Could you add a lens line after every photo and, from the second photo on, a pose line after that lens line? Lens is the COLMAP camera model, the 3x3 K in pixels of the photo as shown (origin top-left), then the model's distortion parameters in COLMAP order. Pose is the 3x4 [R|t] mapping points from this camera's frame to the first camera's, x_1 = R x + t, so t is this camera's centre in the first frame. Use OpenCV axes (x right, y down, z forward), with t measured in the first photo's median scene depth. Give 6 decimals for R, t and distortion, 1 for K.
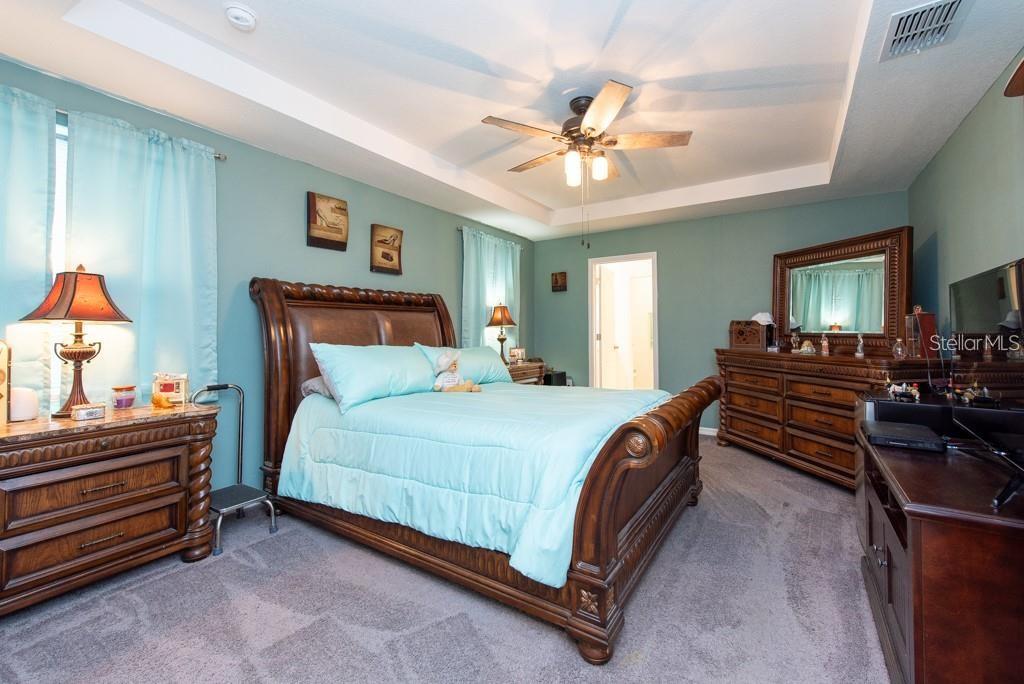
lens RADIAL K [[402.9, 0, 516.8], [0, 402.9, 324.3], [0, 0, 1]] dist [0.016598, -0.004275]
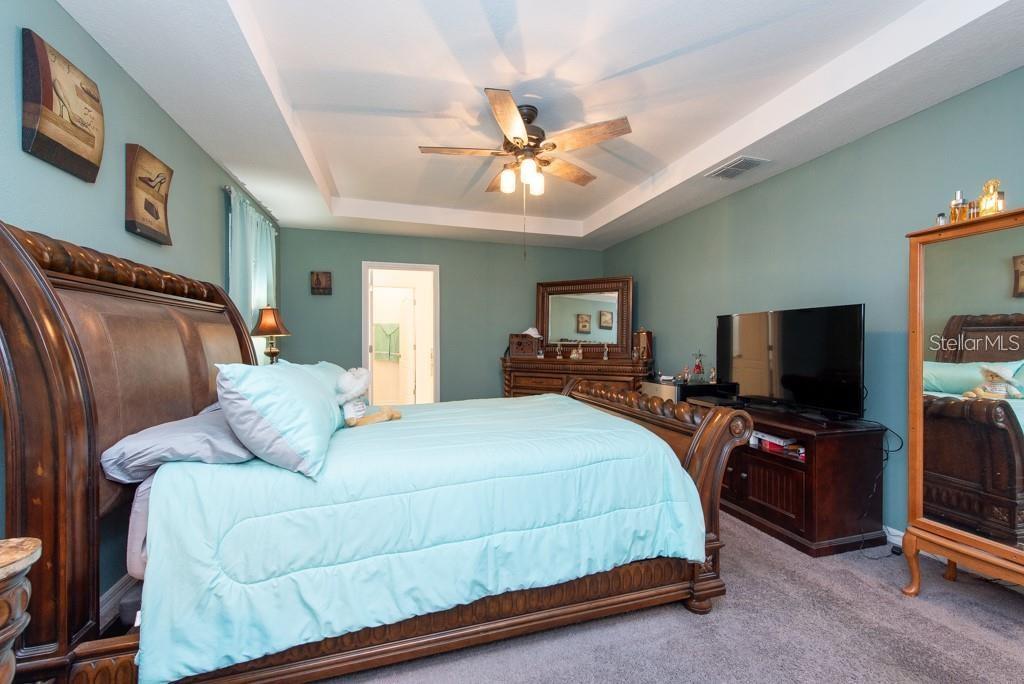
lens RADIAL K [[402.9, 0, 513.9], [0, 402.9, 346.5], [0, 0, 1]] dist [0.016598, -0.004275]
pose [[0.664027, -0.006565, 0.747679, -0.422819], [-0.012466, 0.999725, 0.019850, 0.006301], [-0.747604, -0.022502, 0.663763, 0.244626]]
